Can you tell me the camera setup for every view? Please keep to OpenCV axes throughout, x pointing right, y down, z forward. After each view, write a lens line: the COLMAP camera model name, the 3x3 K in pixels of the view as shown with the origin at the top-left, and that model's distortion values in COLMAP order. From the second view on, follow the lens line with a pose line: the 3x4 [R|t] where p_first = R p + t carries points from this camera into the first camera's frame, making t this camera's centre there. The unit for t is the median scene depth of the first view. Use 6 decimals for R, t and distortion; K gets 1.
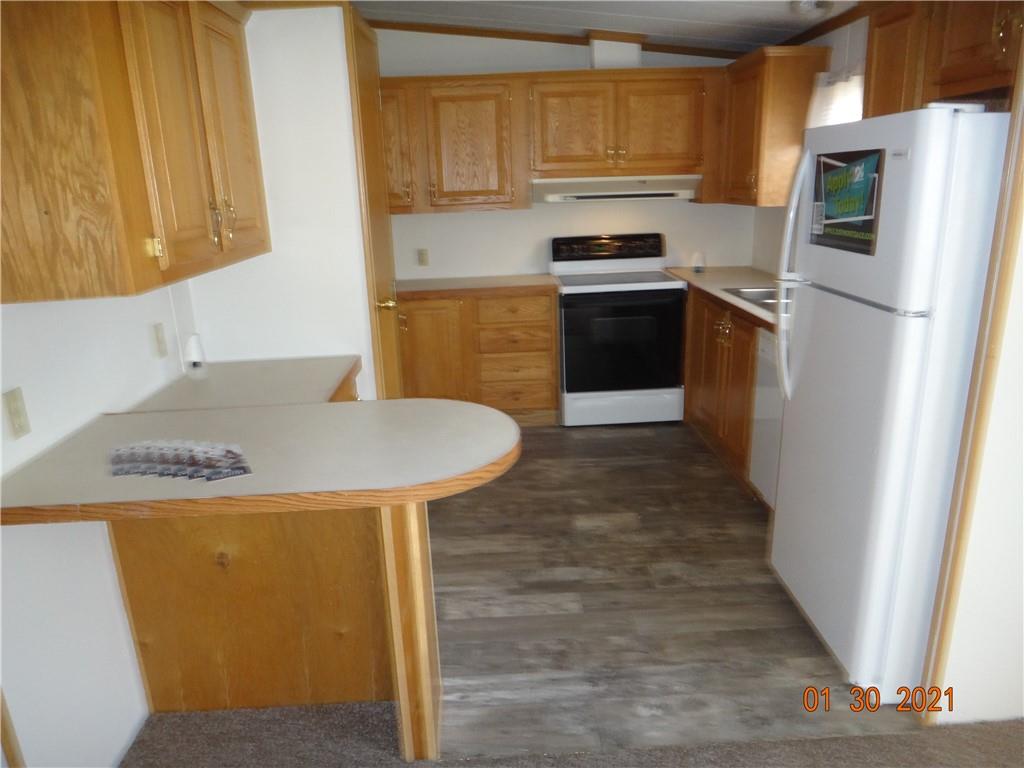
lens RADIAL K [[698.5, 0, 518.7], [0, 698.5, 388.8], [0, 0, 1]] dist [-0.046326, -0.004295]
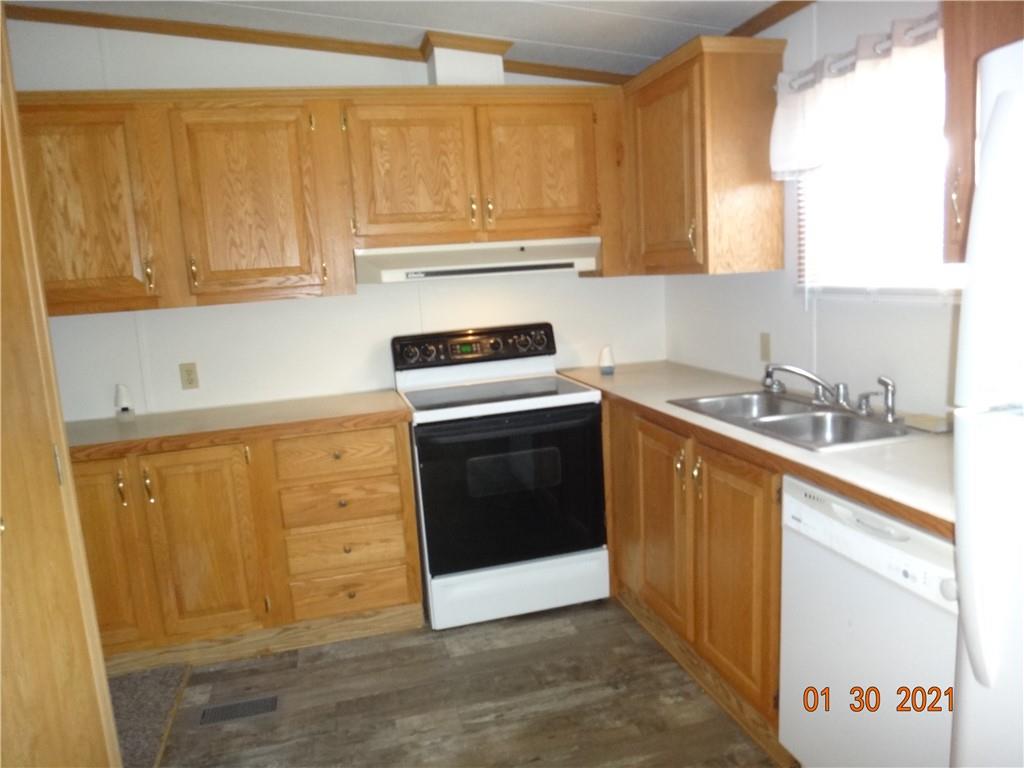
lens RADIAL K [[698.5, 0, 514.9], [0, 698.5, 374.8], [0, 0, 1]] dist [-0.046326, -0.004295]
pose [[0.967460, -0.060959, 0.245571, -0.002222], [0.096788, 0.985890, -0.136577, -0.083837], [-0.233780, 0.155901, 0.959709, 0.366105]]
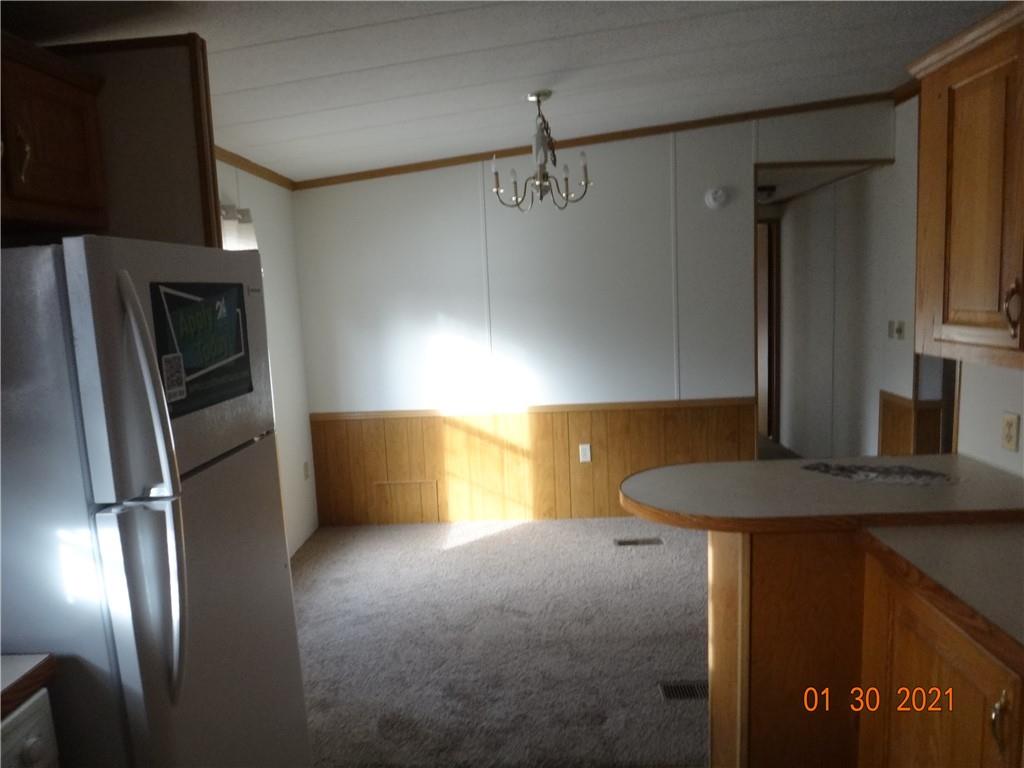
lens RADIAL K [[698.5, 0, 511.9], [0, 698.5, 384.4], [0, 0, 1]] dist [-0.046326, -0.004295]
pose [[-0.994625, 0.063336, 0.081909, 0.059044], [0.091162, 0.910768, 0.402730, -0.427405], [-0.049092, 0.408033, -0.911647, 1.423352]]
